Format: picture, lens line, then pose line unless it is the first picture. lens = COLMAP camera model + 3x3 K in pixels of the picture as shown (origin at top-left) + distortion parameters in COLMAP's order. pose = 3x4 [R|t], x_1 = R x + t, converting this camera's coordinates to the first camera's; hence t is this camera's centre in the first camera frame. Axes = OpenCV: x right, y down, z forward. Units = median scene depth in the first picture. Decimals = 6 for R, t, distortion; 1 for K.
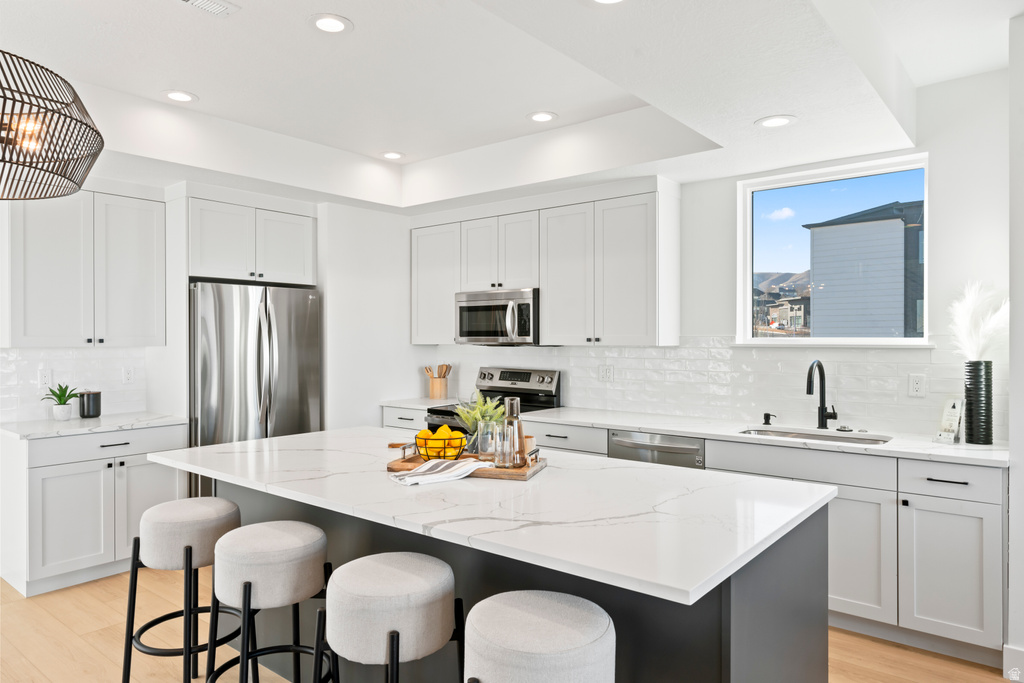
lens RADIAL K [[675.8, 0, 503.5], [0, 675.8, 340.2], [0, 0, 1]] dist [-0.008934, 0.009778]
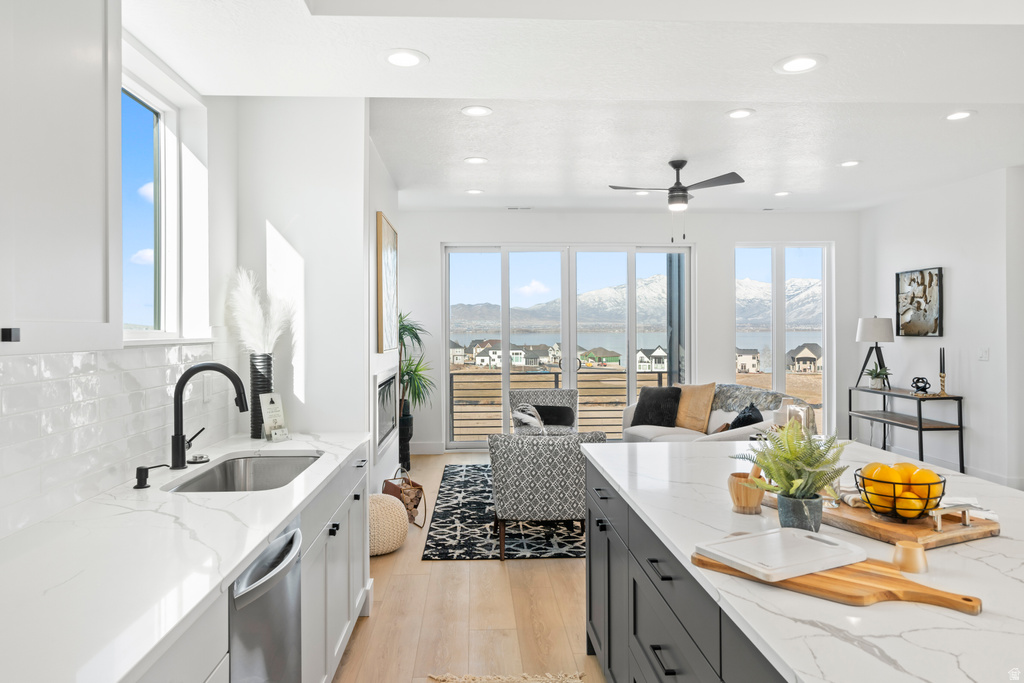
lens RADIAL K [[675.8, 0, 492.6], [0, 675.8, 326.5], [0, 0, 1]] dist [-0.008934, 0.009778]
pose [[-0.664676, 0.004966, 0.747116, -0.186507], [0.004791, 0.999986, -0.002385, -0.003017], [-0.747117, 0.001994, -0.664690, 1.024700]]
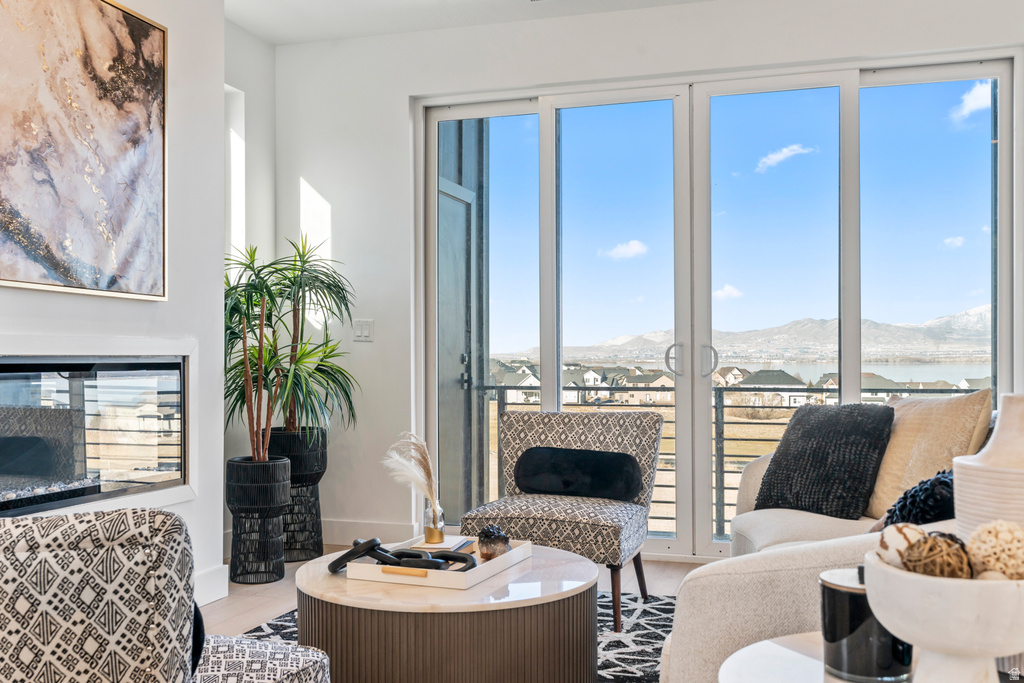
lens RADIAL K [[993.2, 0, 517.7], [0, 993.2, 349.6], [0, 0, 1]] dist [-0.005787, 0.000000]
pose [[-0.381619, 0.007195, 0.924292, 0.047877], [0.001704, 0.999973, -0.007080, 0.086512], [-0.924318, -0.001127, -0.381621, 0.321250]]
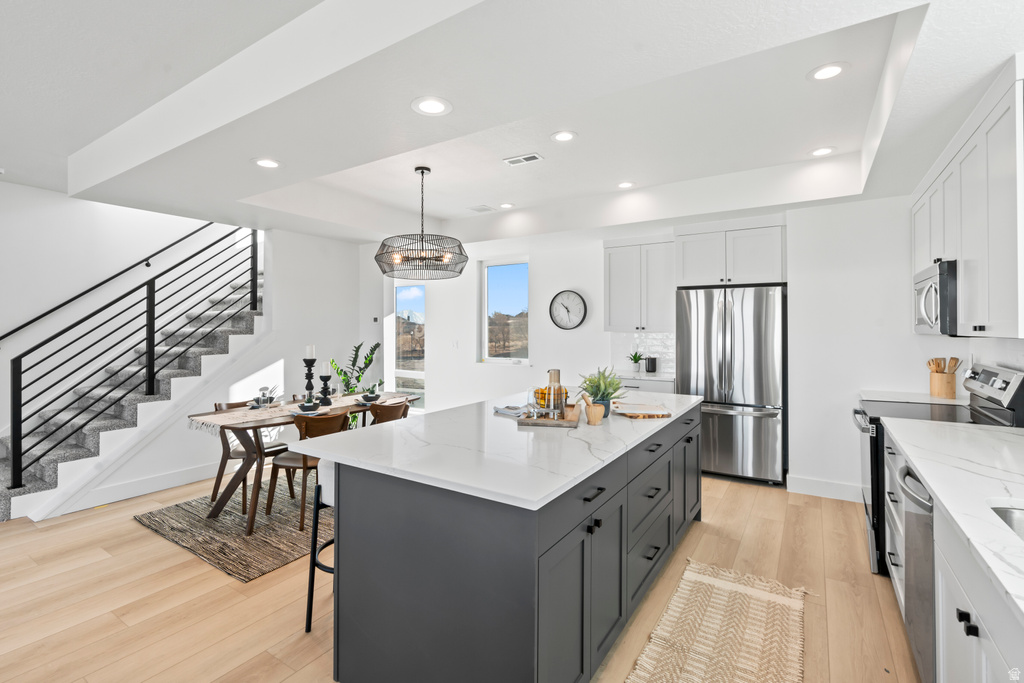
lens RADIAL K [[466.8, 0, 506.3], [0, 466.8, 329.1], [0, 0, 1]] dist [-0.010254, 0.003452]
pose [[0.118801, 0.003625, -0.992911, 0.535193], [-0.002028, 0.999992, 0.003408, -0.000653], [0.992916, 0.001609, 0.118807, 0.469786]]
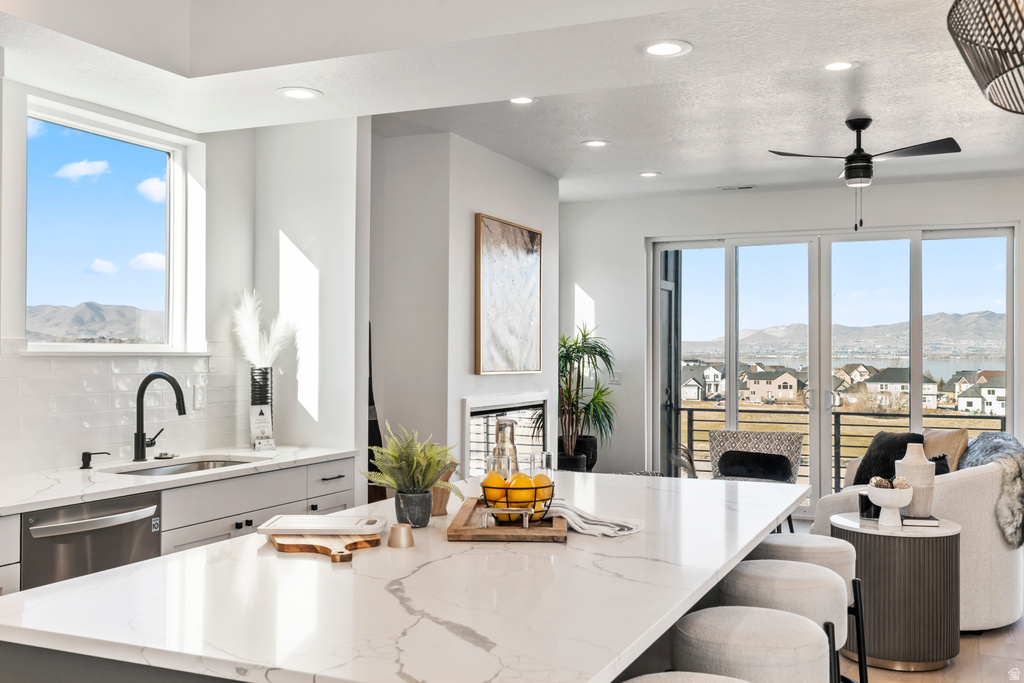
lens RADIAL K [[993.2, 0, 506.8], [0, 993.2, 339.7], [0, 0, 1]] dist [-0.005787, 0.000000]
pose [[-0.260871, 0.009863, 0.965323, -0.625668], [-0.002628, 0.999937, -0.010927, 0.002851], [-0.965370, -0.005388, -0.260828, 0.757070]]
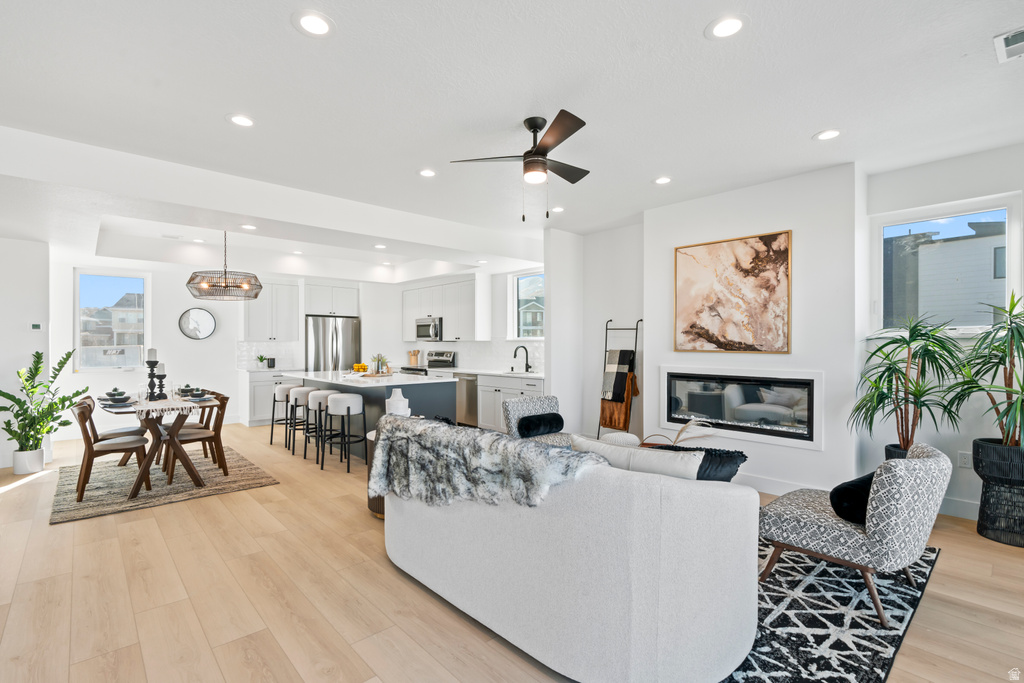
lens RADIAL K [[466.8, 0, 493.7], [0, 466.8, 345.6], [0, 0, 1]] dist [-0.010254, 0.003452]
pose [[0.988270, 0.001460, -0.152711, 0.526007], [-0.001120, 0.999997, 0.002312, 0.021860], [0.152714, -0.002114, 0.988268, -0.672577]]
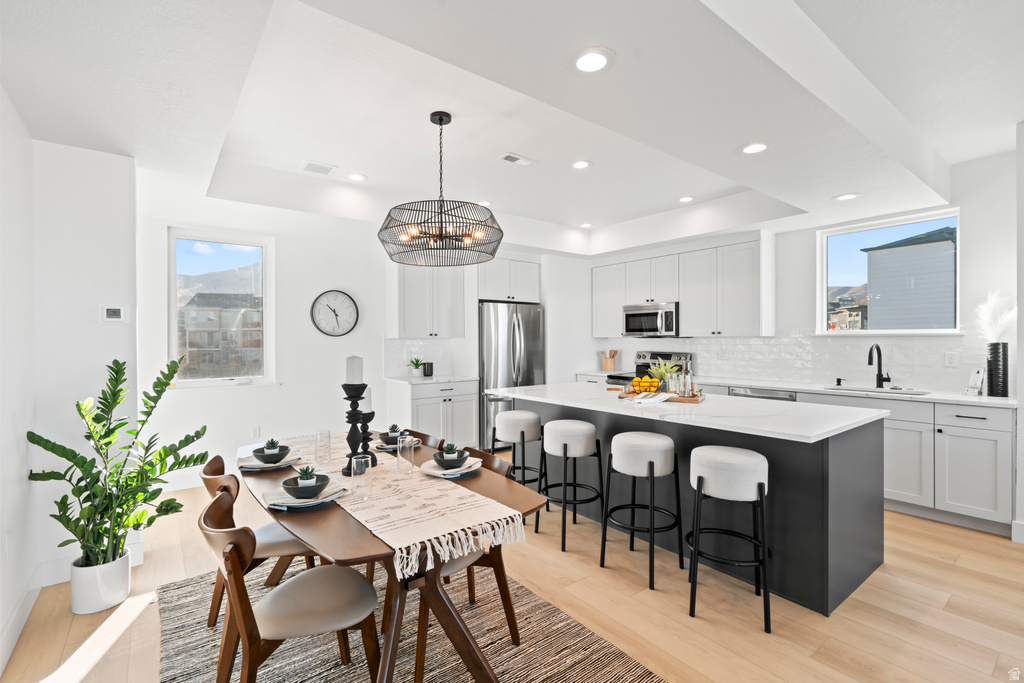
lens RADIAL K [[466.8, 0, 505.3], [0, 466.8, 342.0], [0, 0, 1]] dist [-0.010254, 0.003452]
pose [[0.972444, -0.002309, -0.233125, -0.099091], [0.003020, 0.999992, 0.002692, 0.016662], [0.233117, -0.003322, 0.972443, -0.204920]]
